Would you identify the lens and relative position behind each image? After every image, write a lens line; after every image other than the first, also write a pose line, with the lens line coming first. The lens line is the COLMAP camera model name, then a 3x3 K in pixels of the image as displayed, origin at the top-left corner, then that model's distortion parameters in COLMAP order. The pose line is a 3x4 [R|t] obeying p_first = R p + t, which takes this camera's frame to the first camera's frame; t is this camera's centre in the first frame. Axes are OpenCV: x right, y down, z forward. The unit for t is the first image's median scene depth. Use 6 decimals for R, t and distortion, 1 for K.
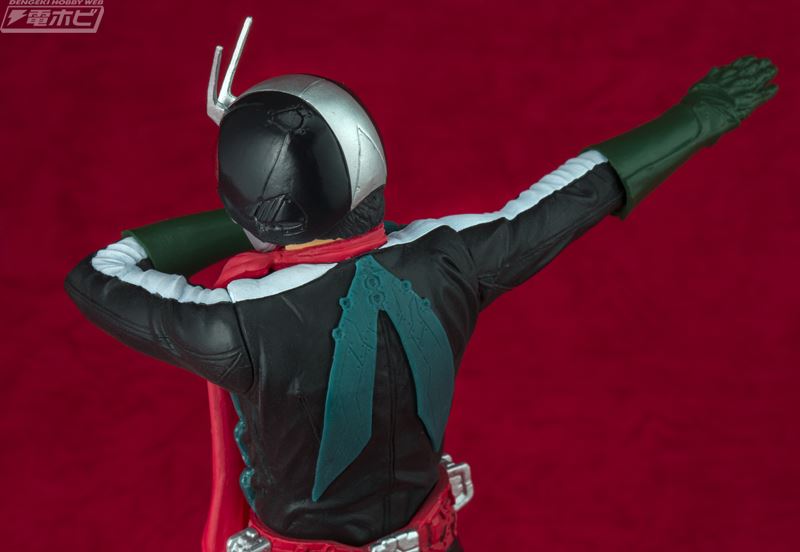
lens RADIAL K [[3238.3, 0, 400.0], [0, 3238.3, 276.0], [0, 0, 1]] dist [0.927282, 2.368301]
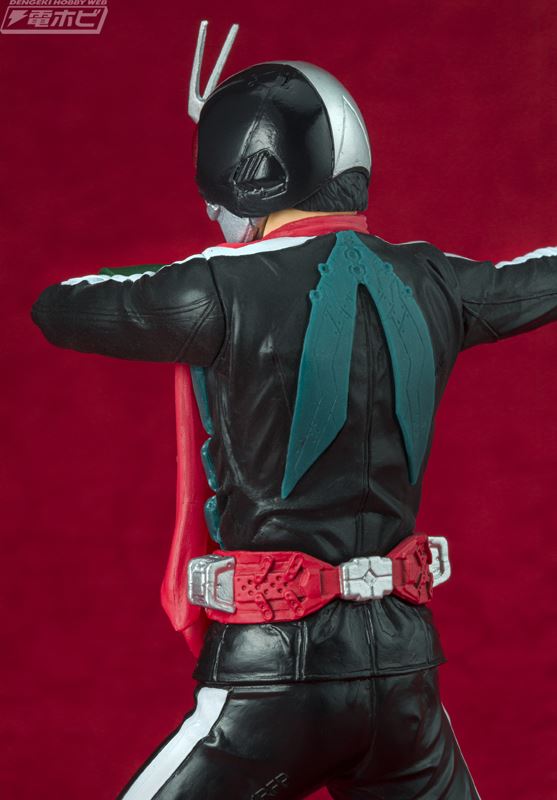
lens RADIAL K [[3238.3, 0, 278.5], [0, 3238.3, 400.0], [0, 0, 1]] dist [0.927282, 2.368301]
pose [[0.999062, 0.030777, -0.030470, 0.000045], [-0.038118, 0.958858, -0.281315, 0.311722], [0.020558, 0.282213, 0.959132, 0.091526]]
